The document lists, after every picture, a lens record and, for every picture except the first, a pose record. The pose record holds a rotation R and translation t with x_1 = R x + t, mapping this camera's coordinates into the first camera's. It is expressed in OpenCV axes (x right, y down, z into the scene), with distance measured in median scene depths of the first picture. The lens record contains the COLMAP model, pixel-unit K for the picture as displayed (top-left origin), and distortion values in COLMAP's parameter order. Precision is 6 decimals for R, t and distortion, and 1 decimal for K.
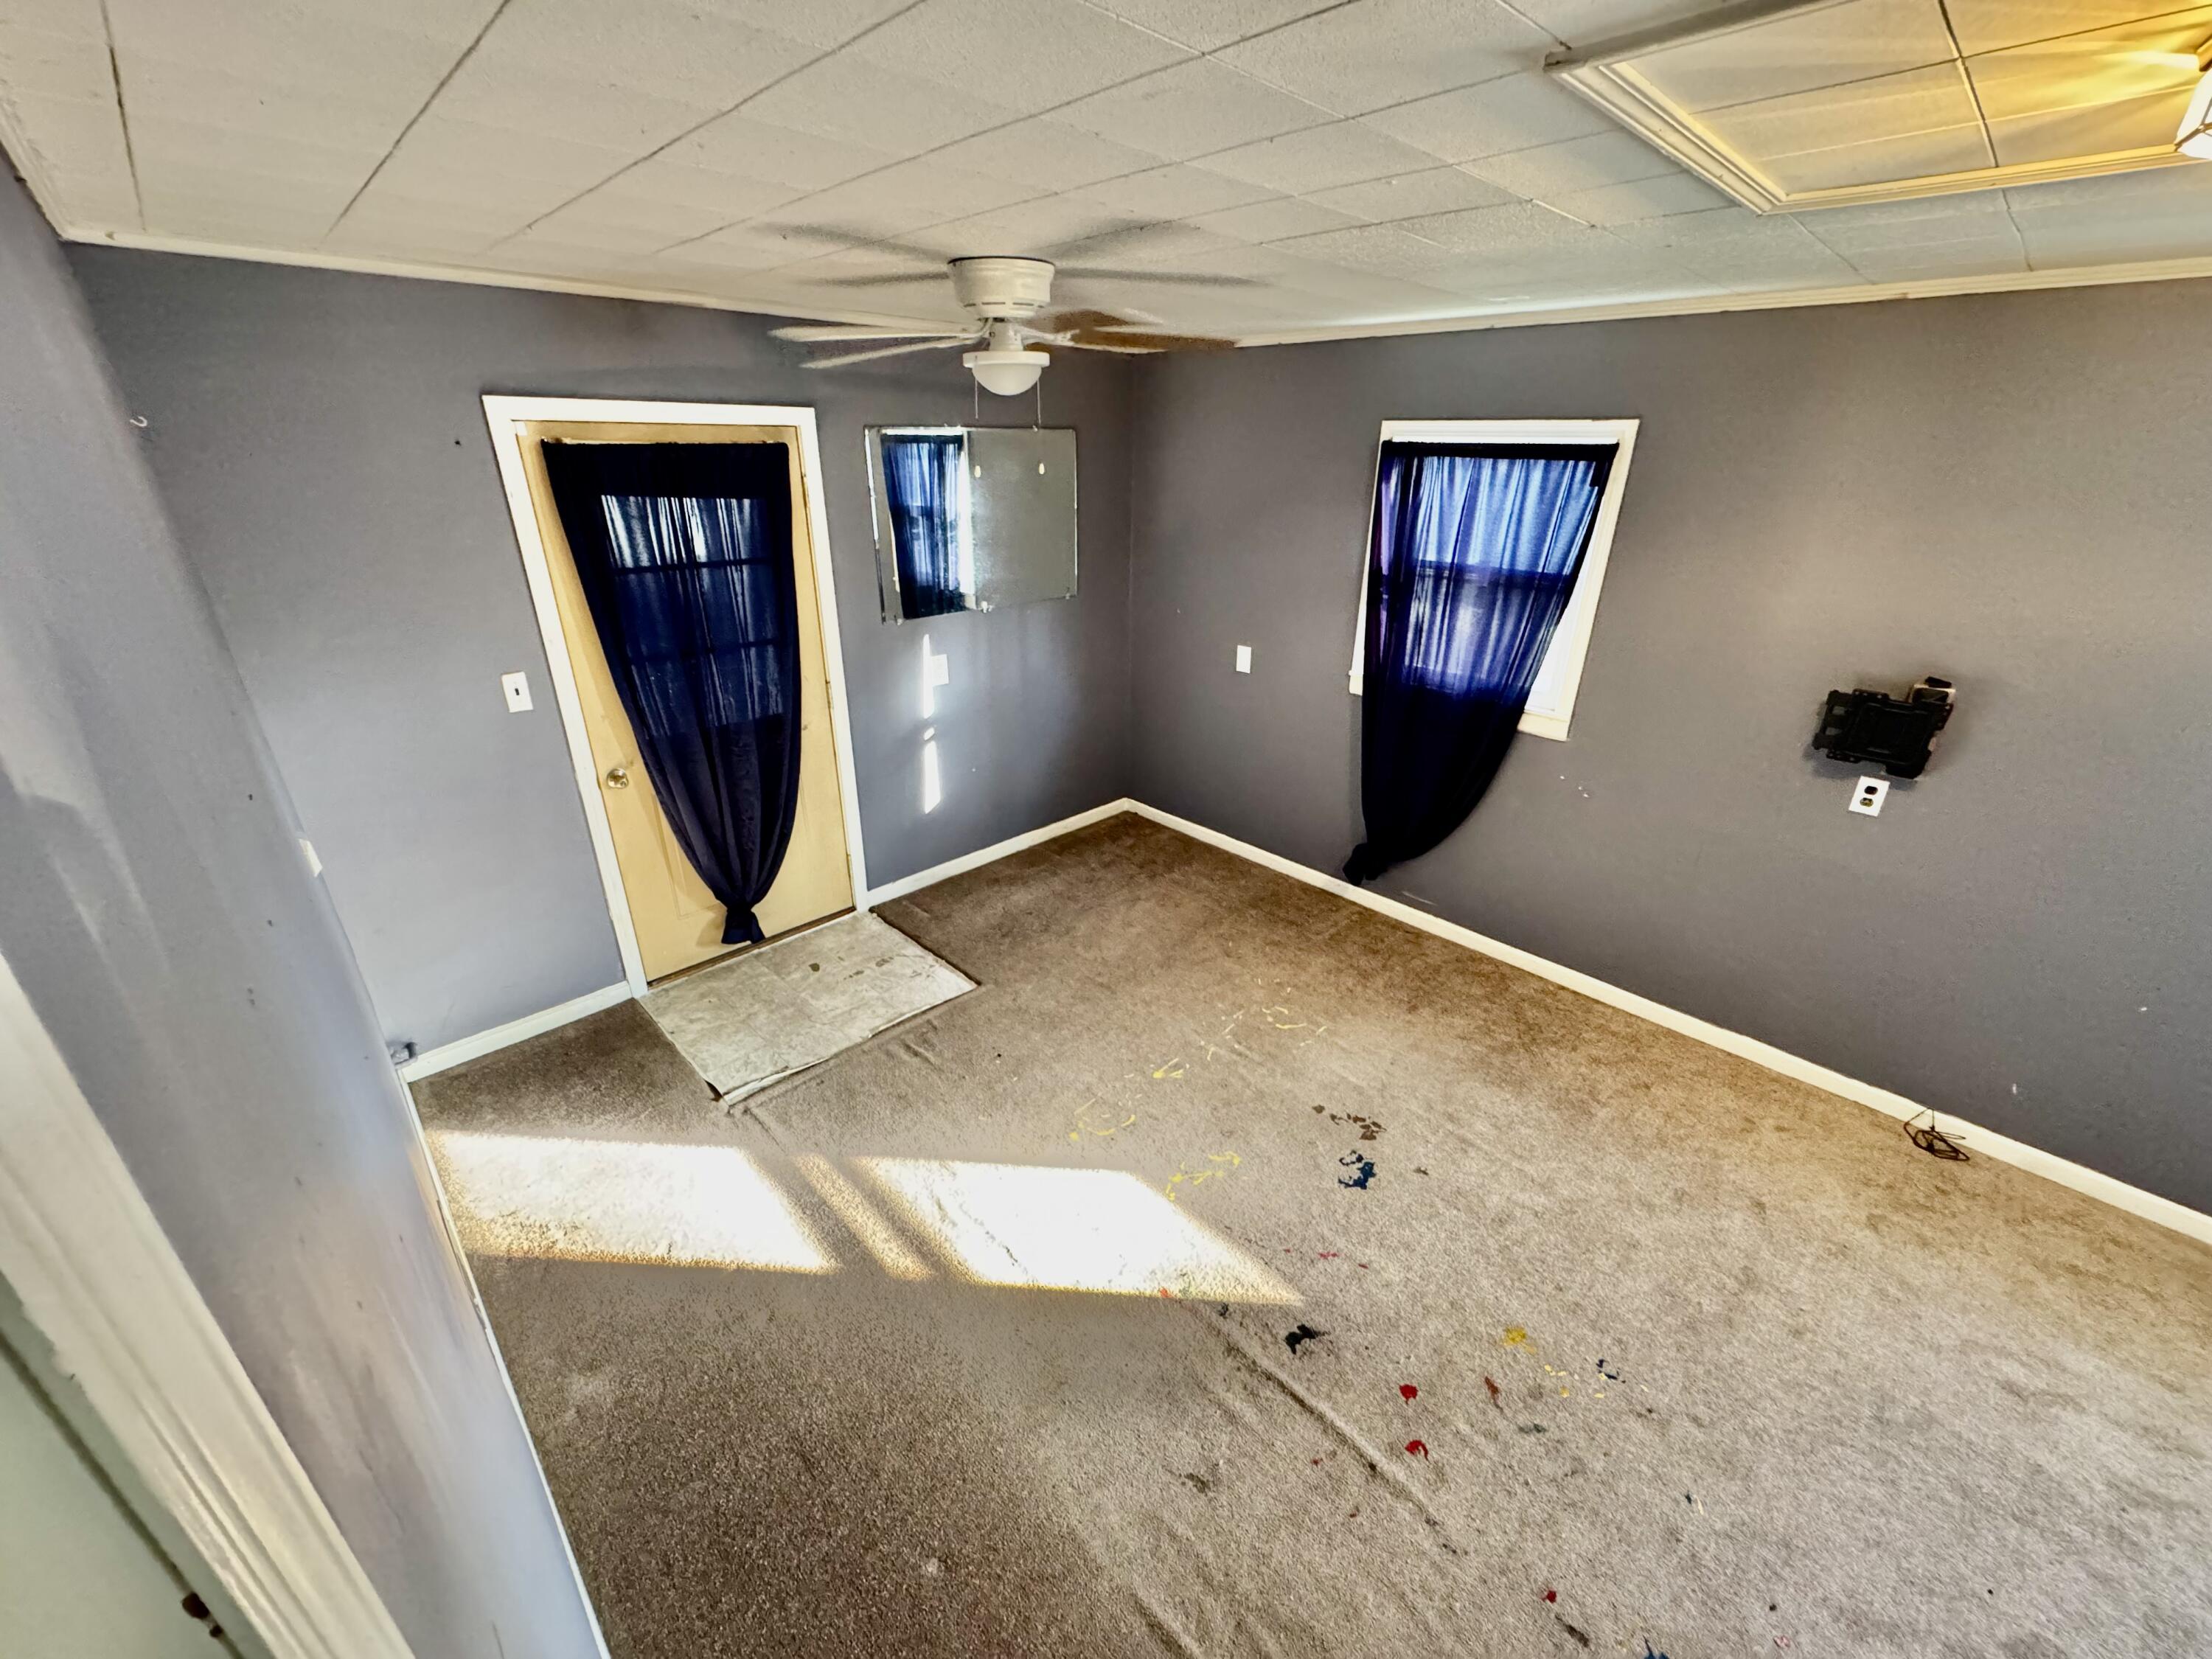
lens RADIAL K [[878.5, 0, 1109.6], [0, 878.5, 829.9], [0, 0, 1]] dist [-0.001872, -0.000262]
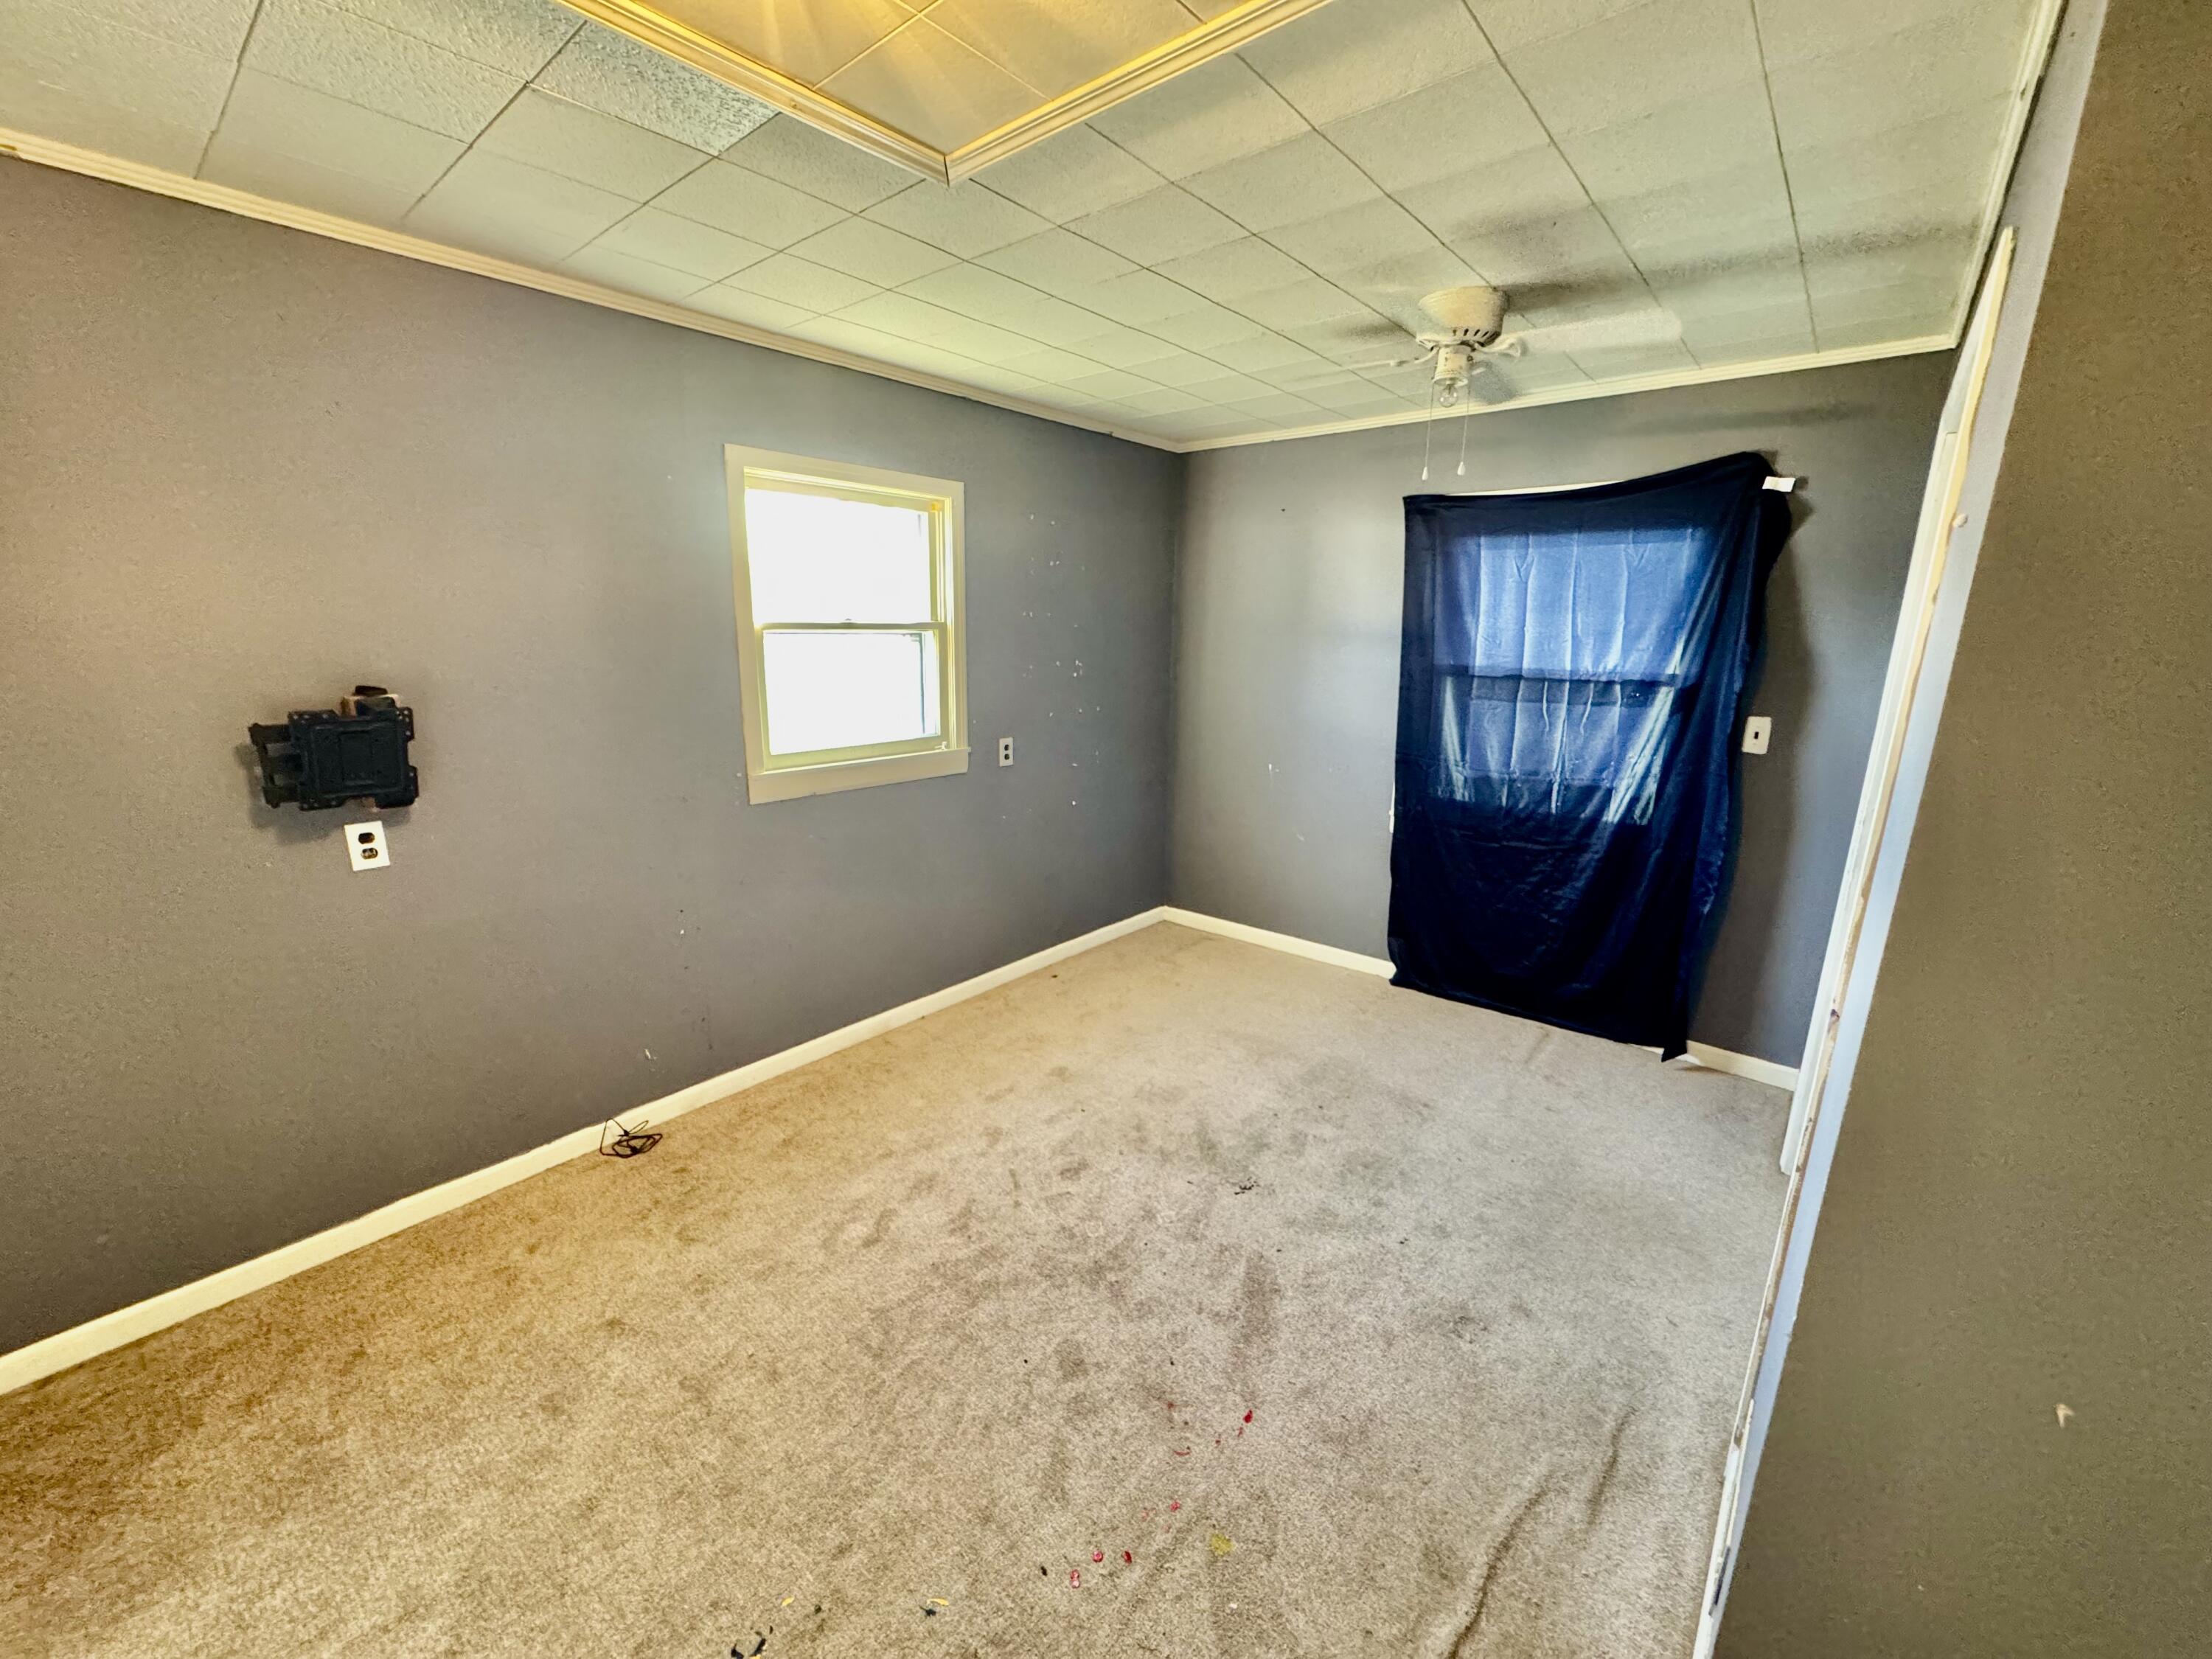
lens RADIAL K [[878.5, 0, 1106.8], [0, 878.5, 829.4], [0, 0, 1]] dist [-0.001872, -0.000262]
pose [[-0.102732, -0.241912, 0.964845, 0.040336], [0.392209, 0.881542, 0.262786, 0.002272], [-0.914122, 0.405417, 0.004317, 0.394288]]
